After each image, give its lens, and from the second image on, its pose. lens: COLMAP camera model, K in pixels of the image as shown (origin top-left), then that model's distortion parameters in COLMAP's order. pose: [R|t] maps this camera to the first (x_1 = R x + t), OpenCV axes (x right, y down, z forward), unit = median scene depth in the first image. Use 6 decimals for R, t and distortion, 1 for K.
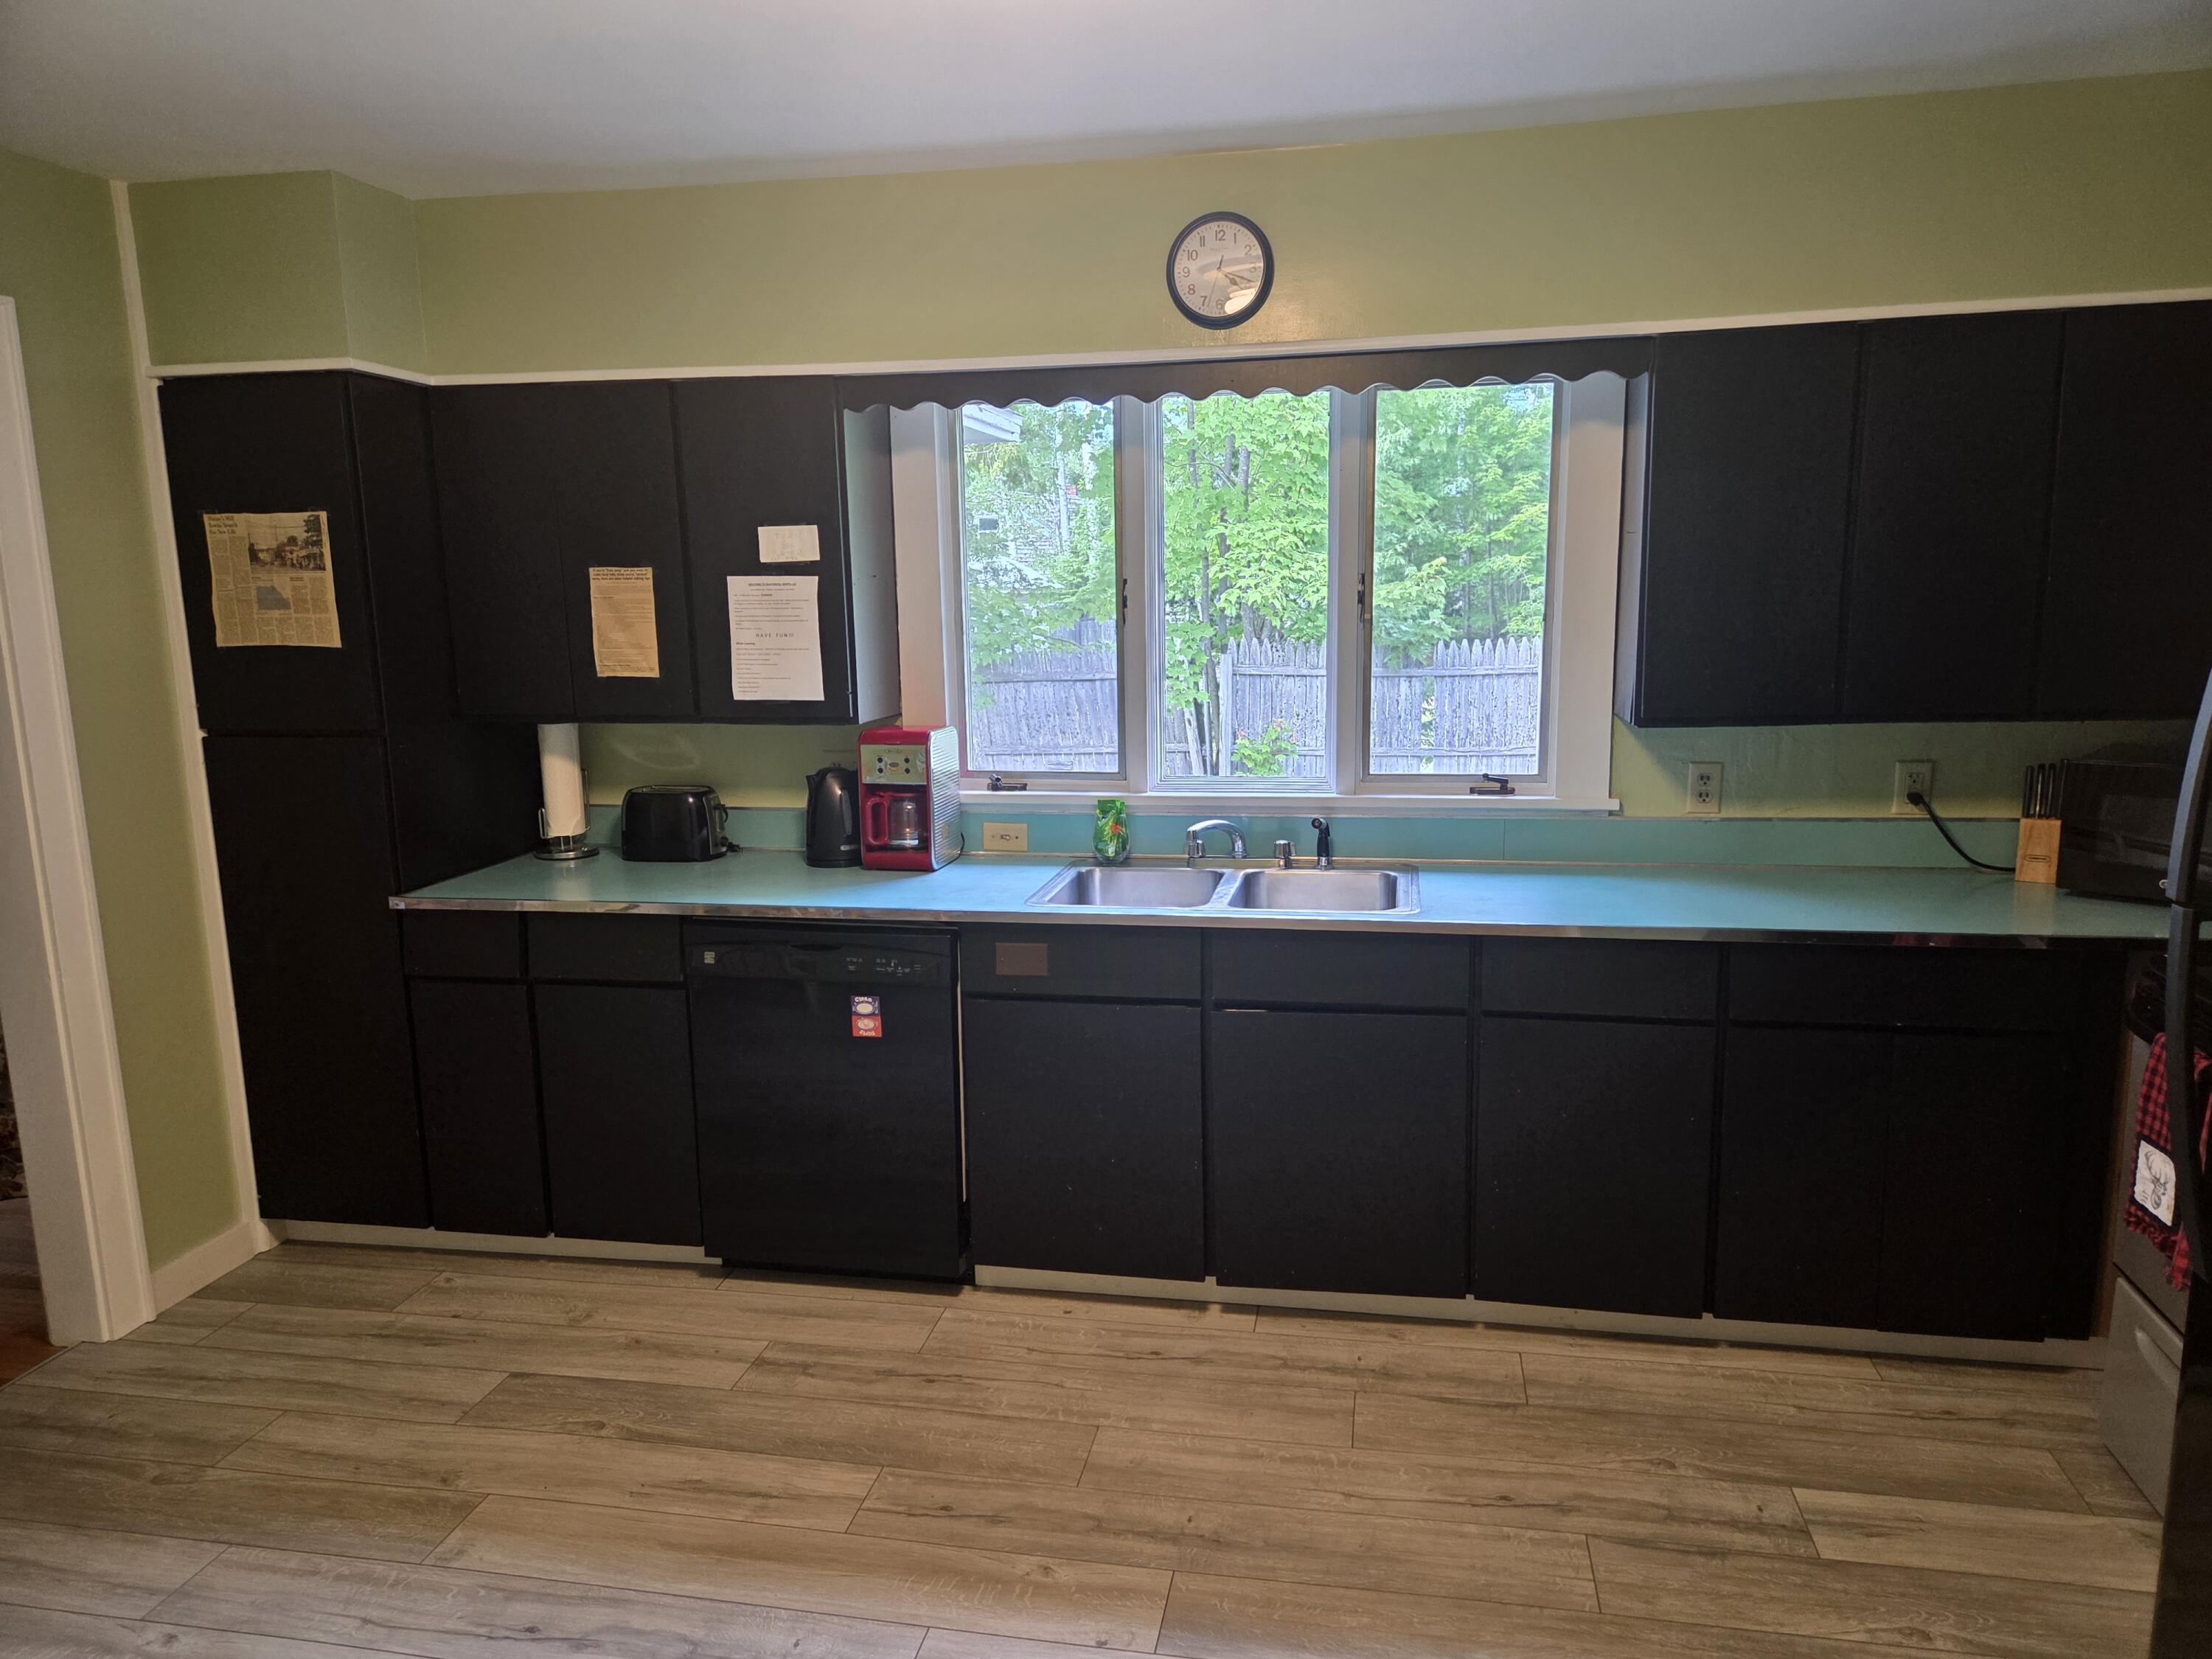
lens RADIAL K [[1472.4, 0, 1116.5], [0, 1472.4, 838.6], [0, 0, 1]] dist [0.088604, -0.092265]
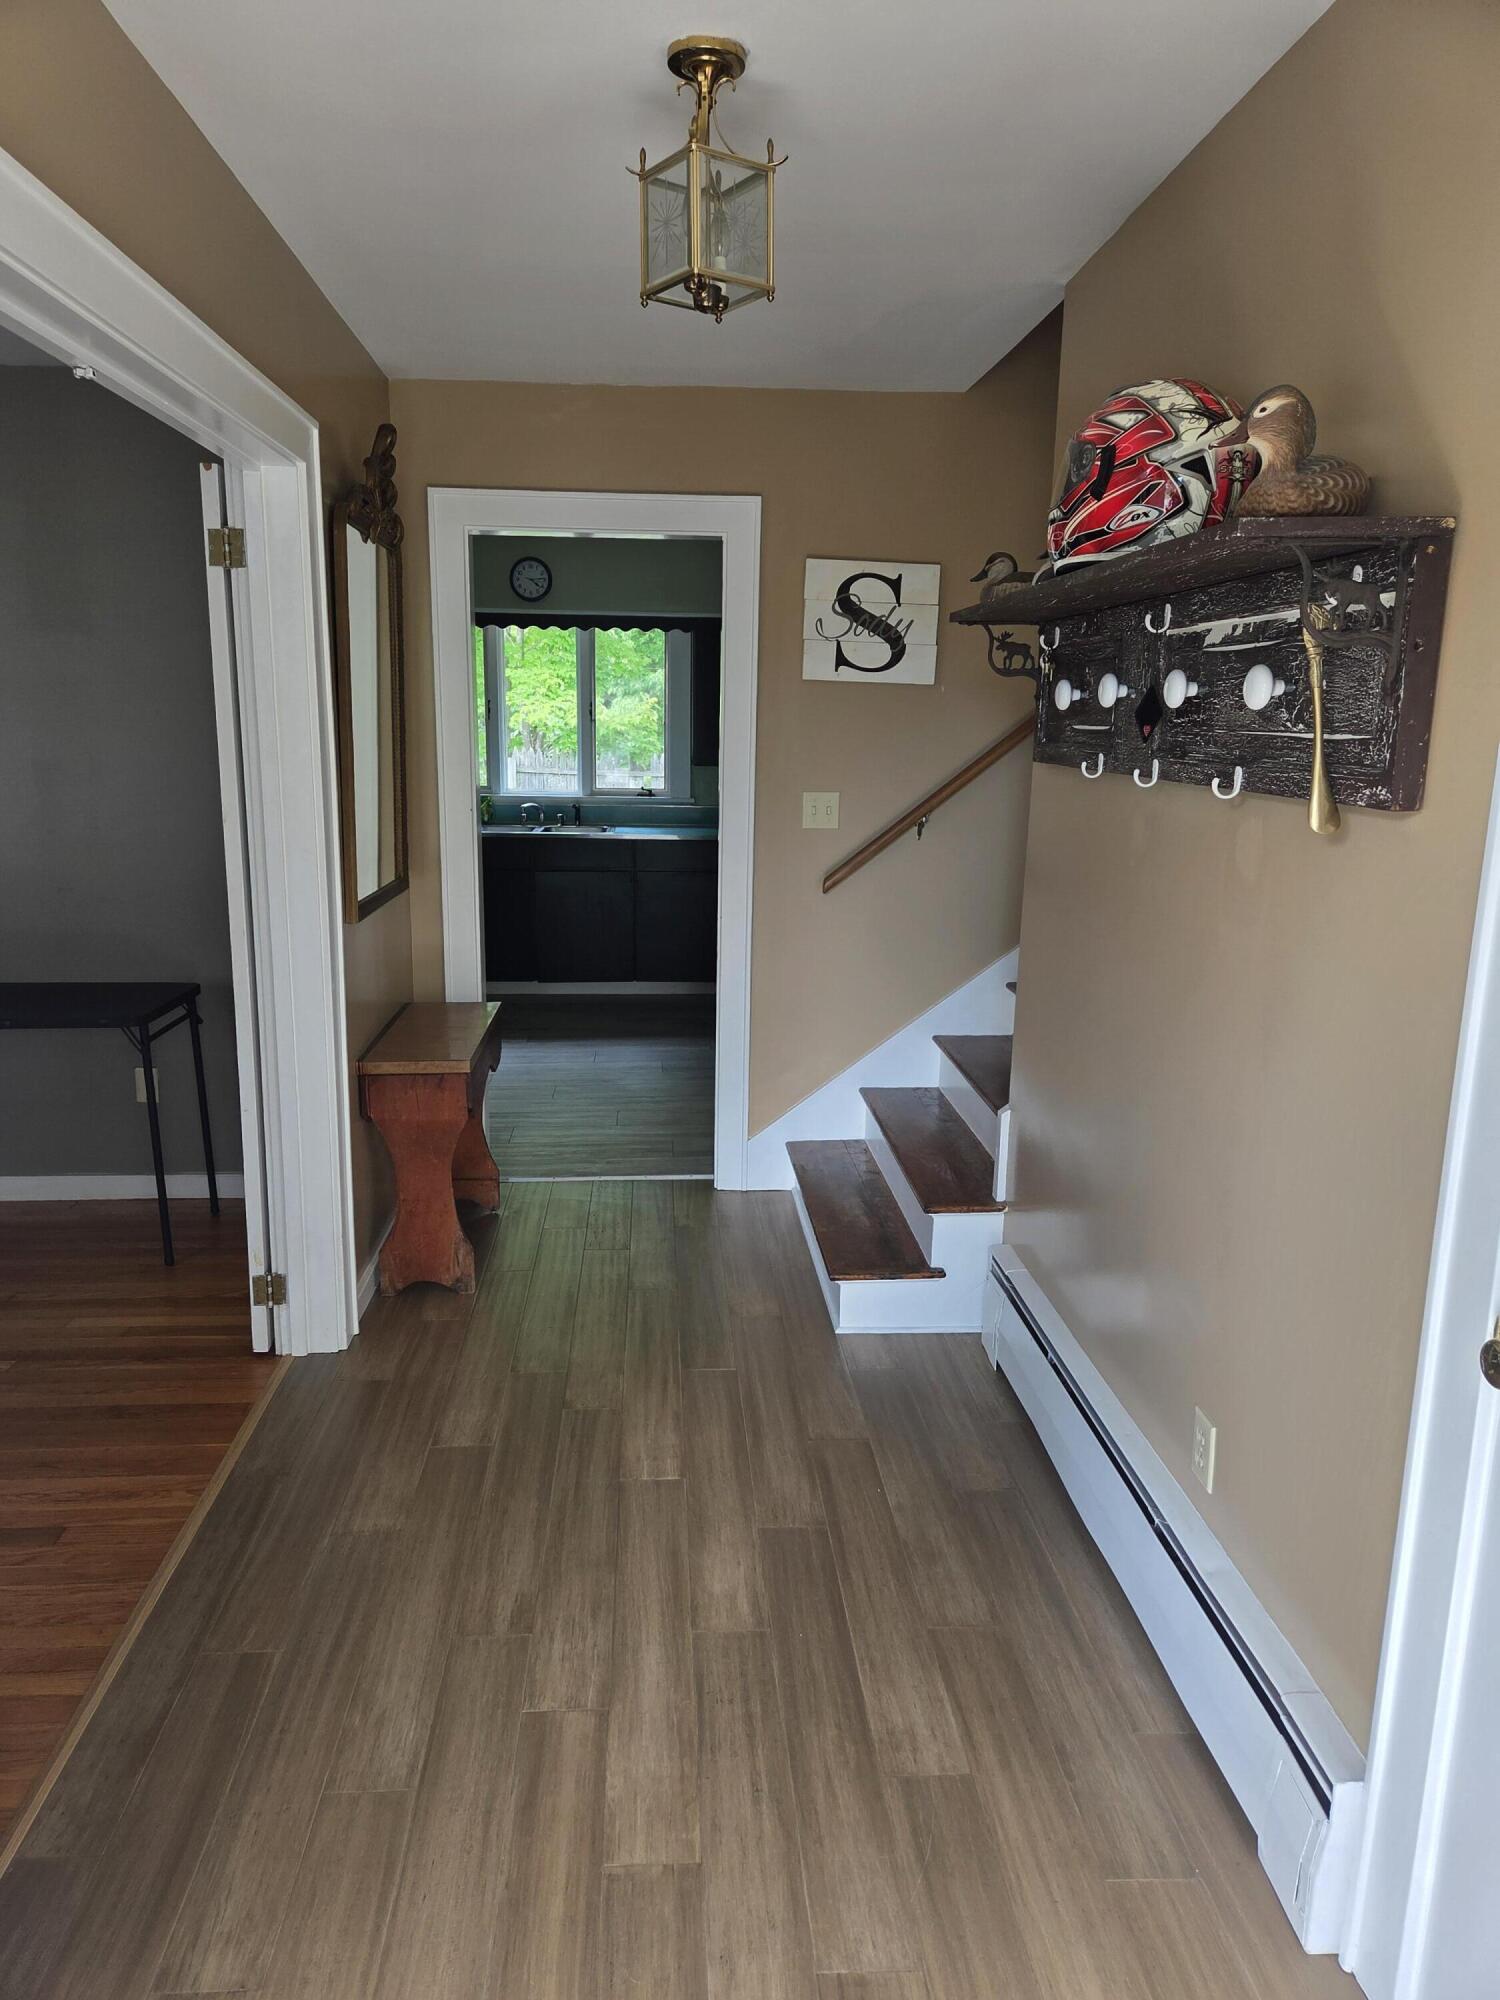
lens RADIAL K [[1331.2, 0, 739.5], [0, 1331.2, 1000.3], [0, 0, 1]] dist [0.088604, -0.092265]
pose [[0.967480, -0.020621, 0.252106, -0.140738], [0.011080, 0.999170, 0.039206, 0.197797], [-0.252706, -0.035137, 0.966905, -1.049017]]
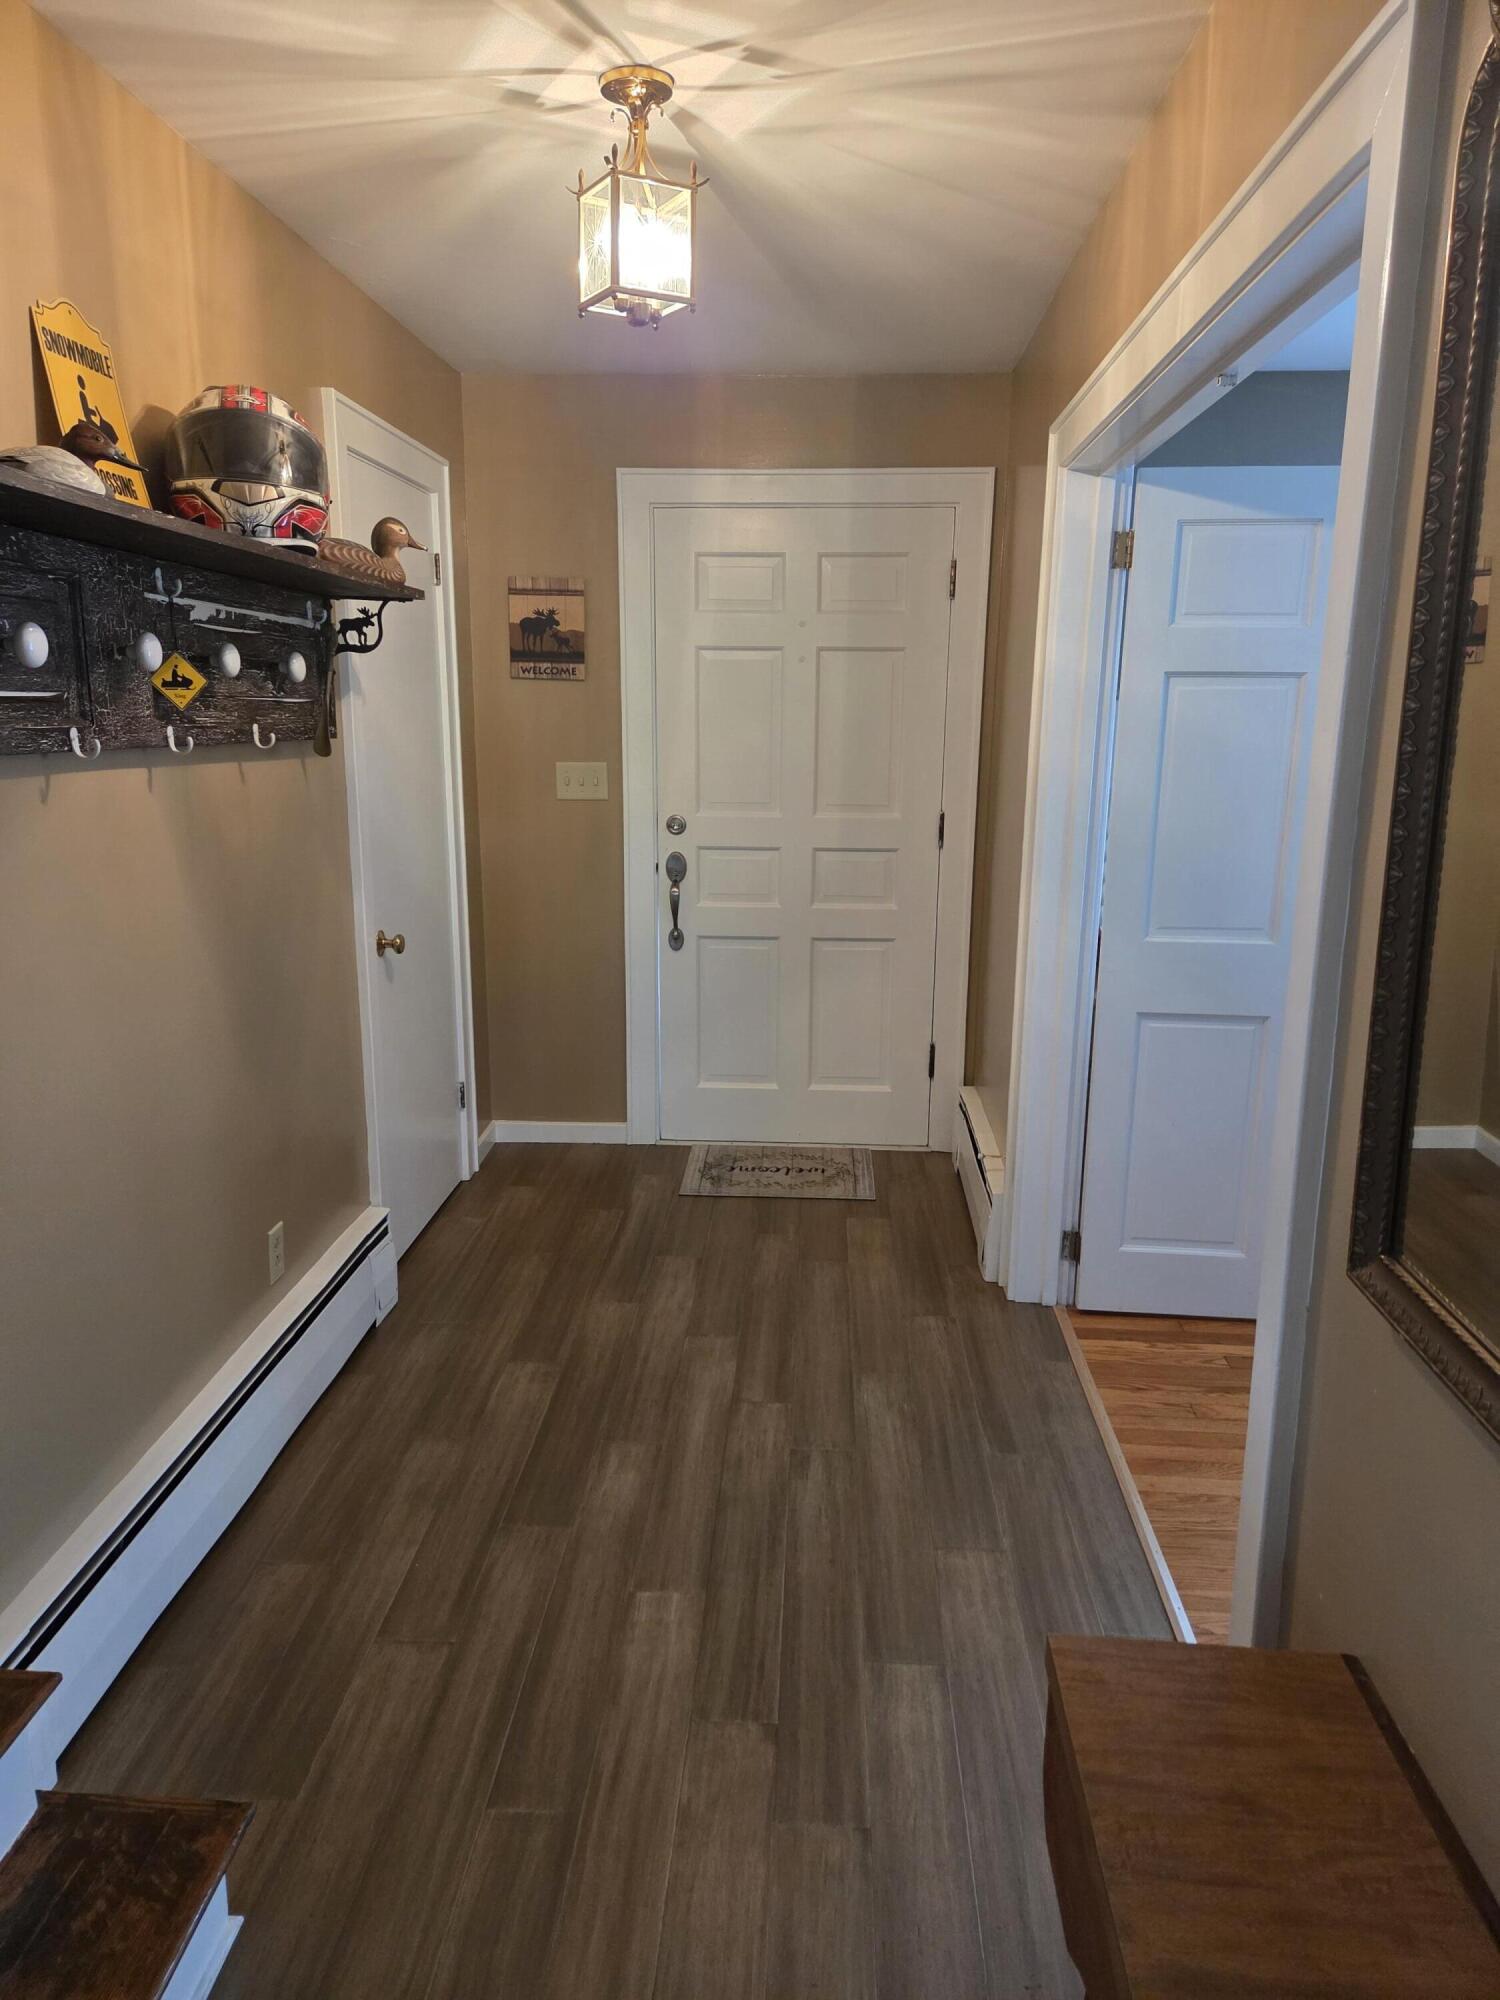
lens RADIAL K [[1331.2, 0, 739.5], [0, 1331.2, 1000.3], [0, 0, 1]] dist [0.088604, -0.092265]
pose [[-0.992034, 0.033174, -0.121522, 0.475596], [-0.015324, 0.925756, 0.377811, -0.551499], [0.125033, 0.376663, -0.917873, 3.318802]]
